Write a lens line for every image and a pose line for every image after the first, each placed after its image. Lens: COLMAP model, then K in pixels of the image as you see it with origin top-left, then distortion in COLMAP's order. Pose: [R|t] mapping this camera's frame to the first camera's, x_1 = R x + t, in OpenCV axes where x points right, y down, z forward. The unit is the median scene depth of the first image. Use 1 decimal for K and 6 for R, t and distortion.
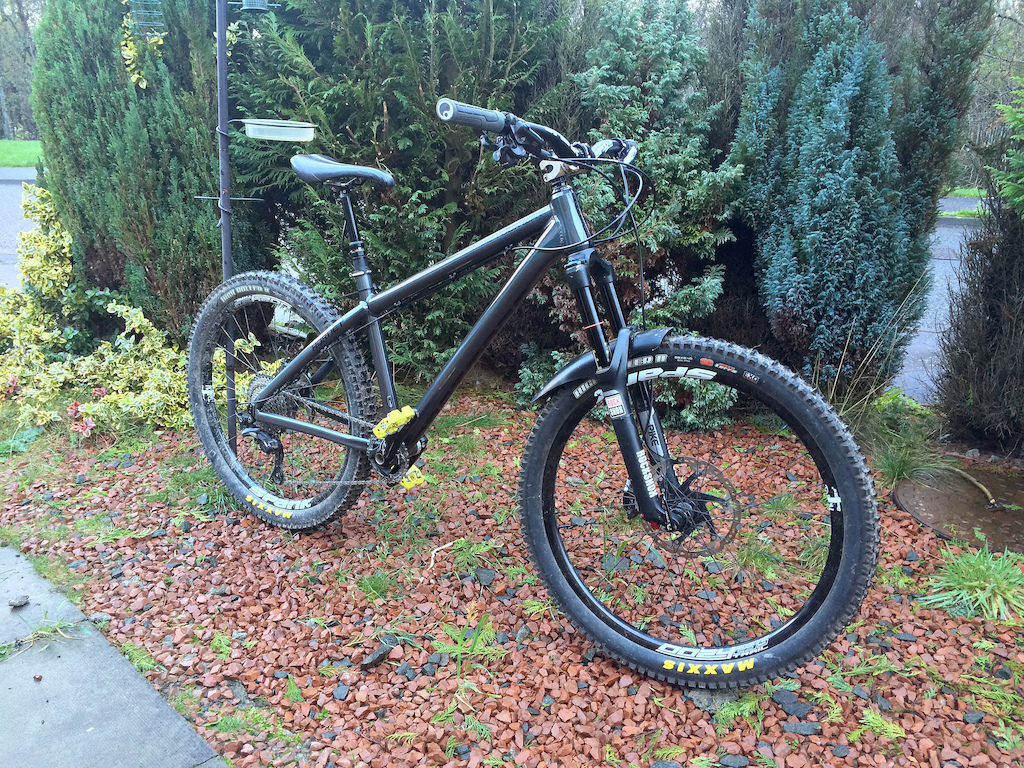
lens RADIAL K [[844.2, 0, 512.0], [0, 844.2, 384.0], [0, 0, 1]] dist [0.108345, -0.136334]
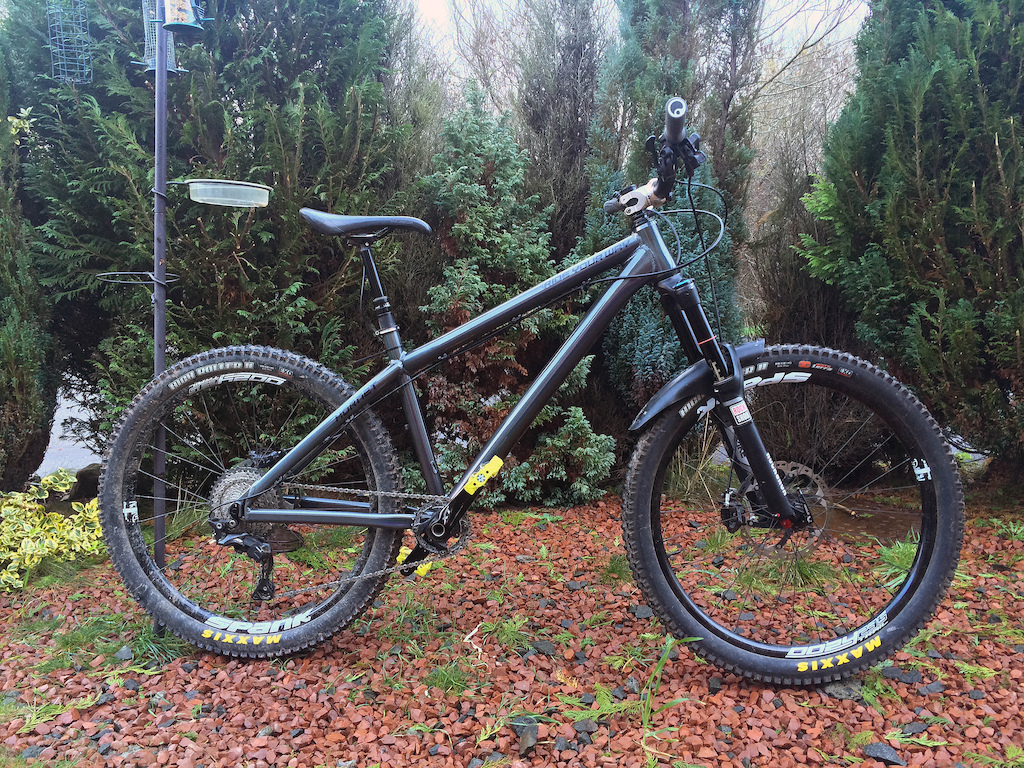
lens RADIAL K [[844.2, 0, 512.0], [0, 844.2, 384.0], [0, 0, 1]] dist [0.108345, -0.136334]
pose [[0.892054, -0.070913, 0.446331, -0.483982], [0.153169, 0.976600, -0.150968, 0.086583], [-0.425182, 0.203036, 0.882041, 0.150696]]
